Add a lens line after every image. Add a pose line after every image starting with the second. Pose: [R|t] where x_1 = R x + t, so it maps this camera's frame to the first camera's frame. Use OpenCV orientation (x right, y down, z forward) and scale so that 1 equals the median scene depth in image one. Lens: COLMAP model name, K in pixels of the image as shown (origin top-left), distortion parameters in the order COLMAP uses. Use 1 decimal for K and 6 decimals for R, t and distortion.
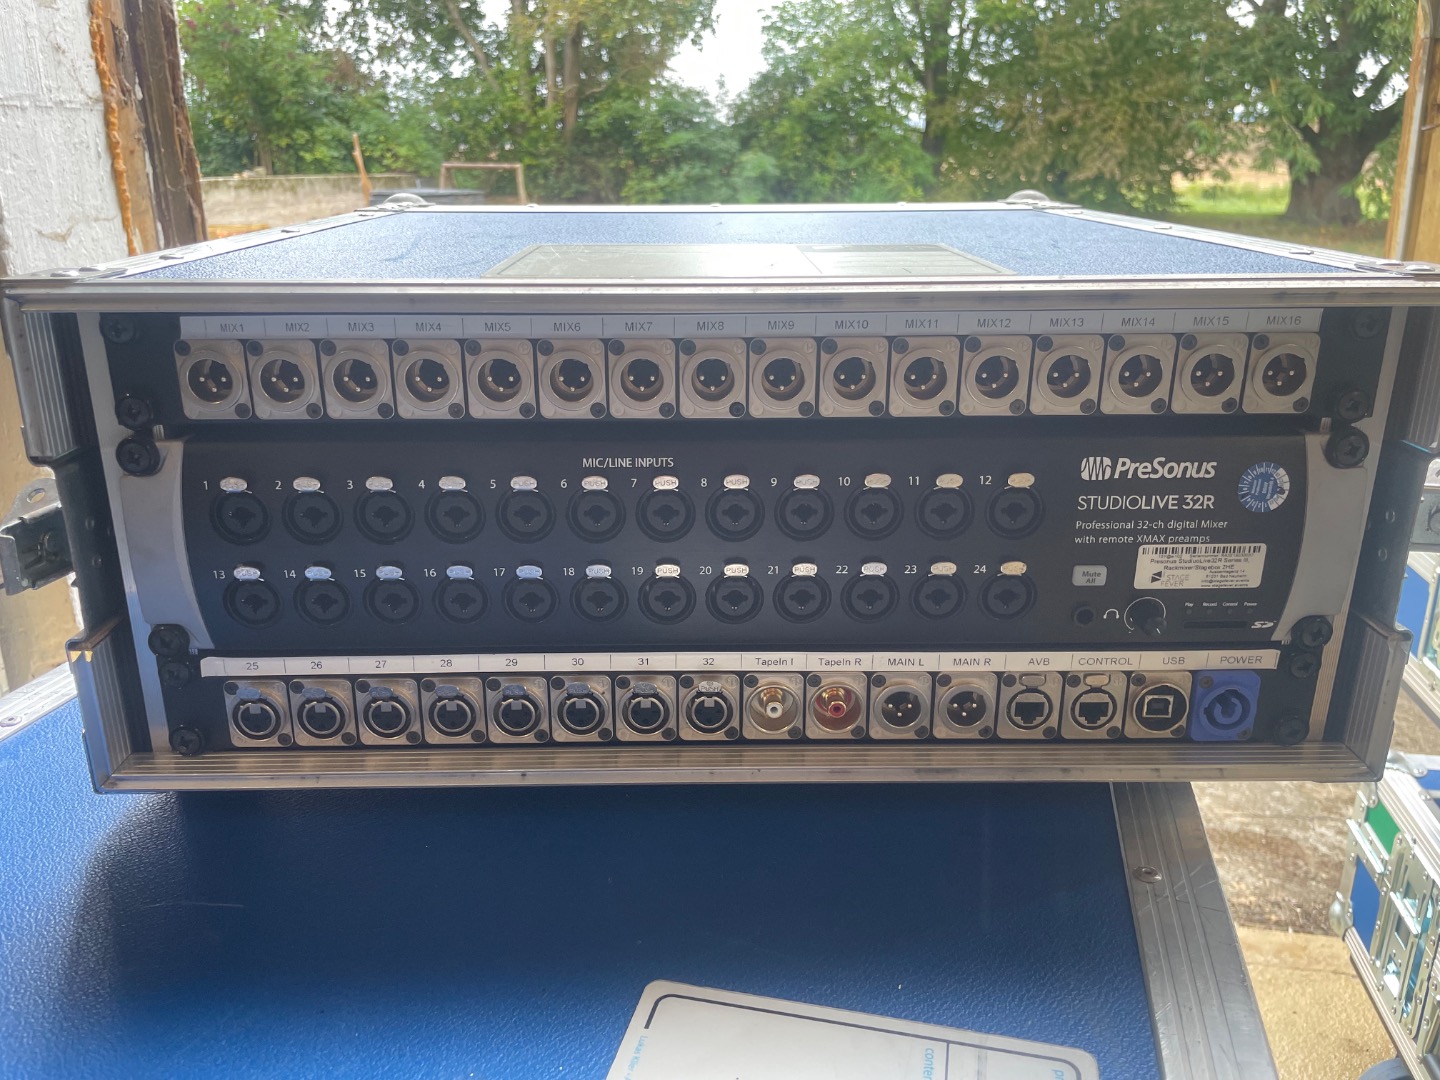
lens RADIAL K [[1103.6, 0, 707.3], [0, 1103.6, 534.1], [0, 0, 1]] dist [0.068046, -0.115746]
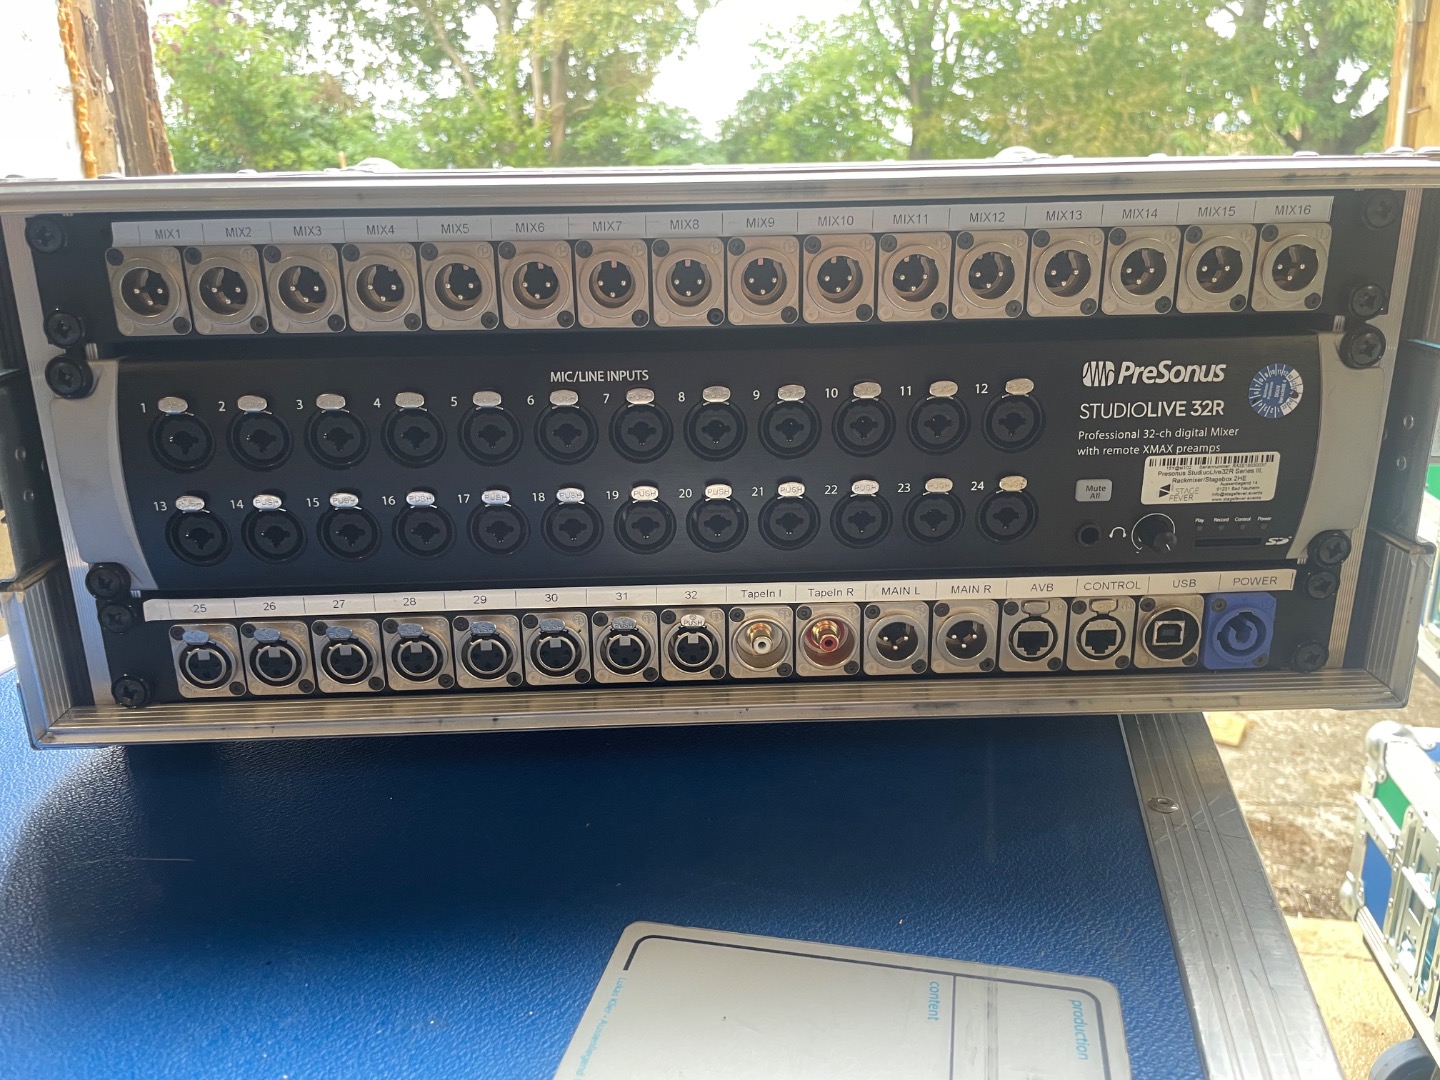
lens RADIAL K [[1100.0, 0, 720.0], [0, 1100.0, 540.0], [0, 0, 1]] dist [0.069704, -0.117226]
pose [[0.999710, -0.019121, 0.014671, 0.012681], [0.019340, 0.999702, -0.014884, 0.082354], [-0.014382, 0.015164, 0.999782, 0.064793]]
